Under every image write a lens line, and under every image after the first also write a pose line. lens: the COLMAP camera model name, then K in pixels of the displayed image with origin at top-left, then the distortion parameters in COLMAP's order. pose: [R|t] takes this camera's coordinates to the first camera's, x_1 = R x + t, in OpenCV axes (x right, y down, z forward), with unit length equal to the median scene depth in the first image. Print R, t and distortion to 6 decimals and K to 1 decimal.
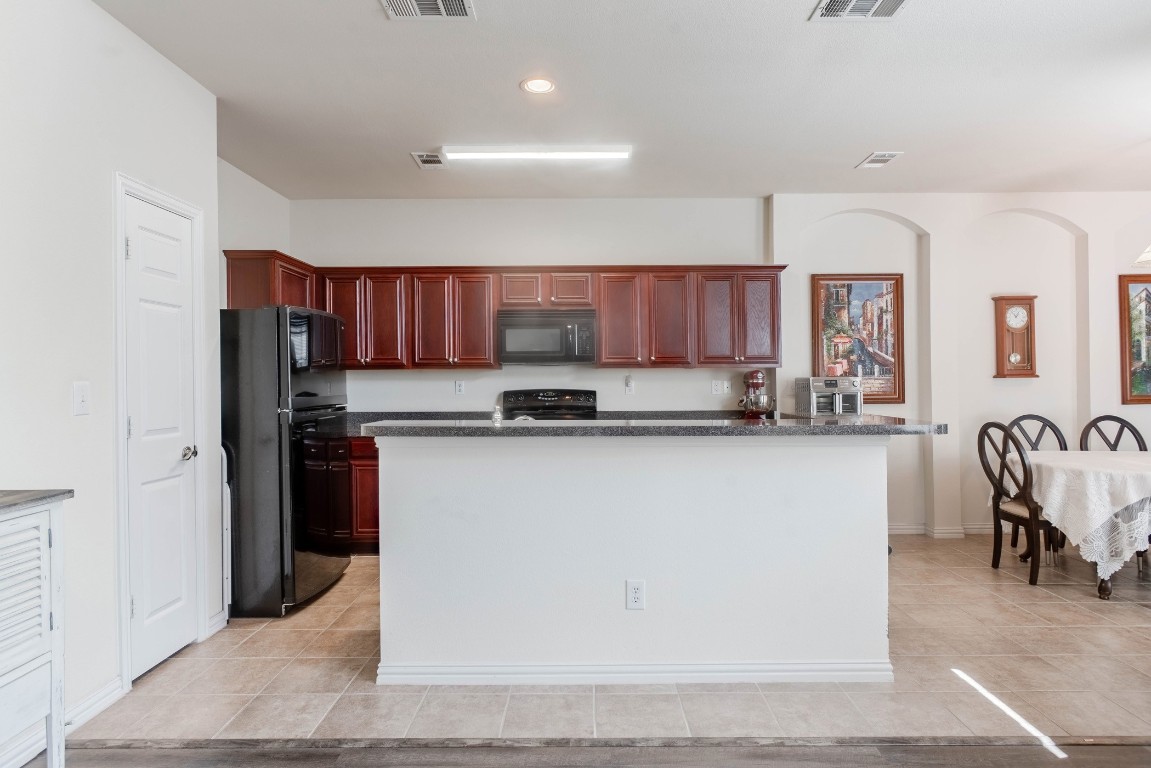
lens RADIAL K [[651.5, 0, 590.2], [0, 651.5, 396.9], [0, 0, 1]] dist [-0.014519, 0.012096]
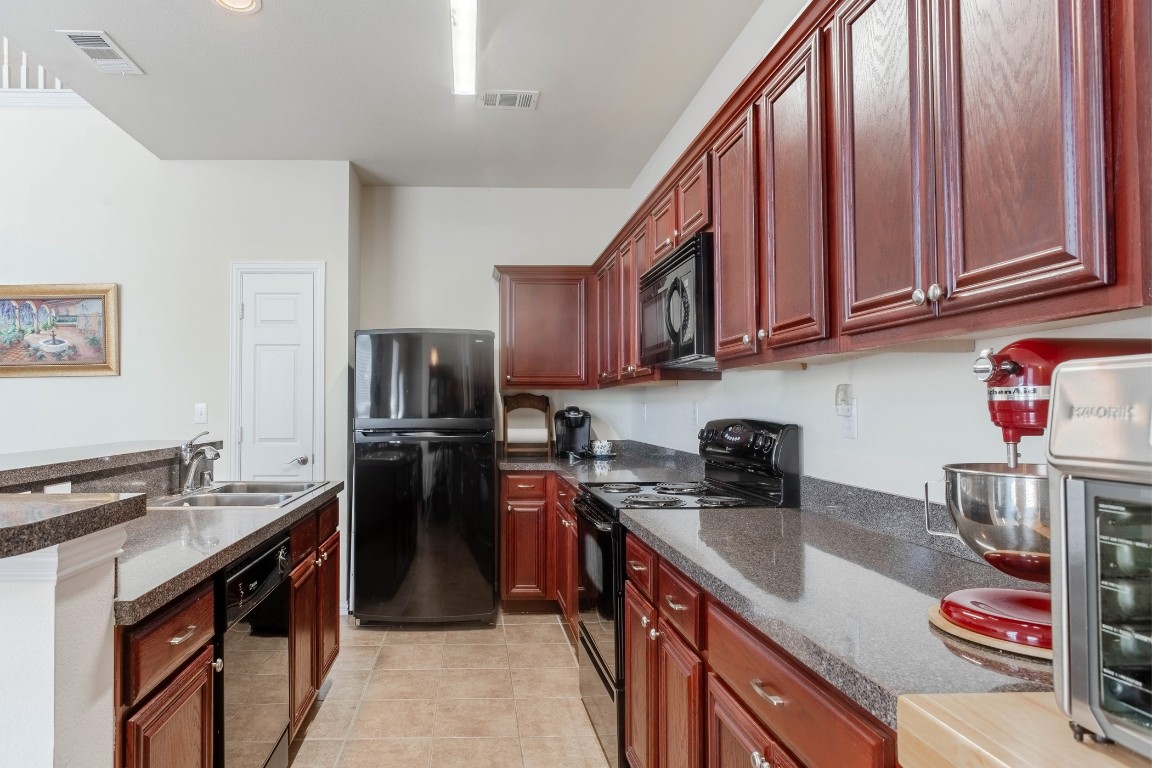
lens RADIAL K [[712.1, 0, 501.3], [0, 712.1, 392.7], [0, 0, 1]] dist [-0.007264, 0.000908]
pose [[-0.006585, -0.019771, -0.999783, 0.457191], [-0.031800, 0.999303, -0.019552, -0.015384], [0.999473, 0.031665, -0.007209, 0.828018]]
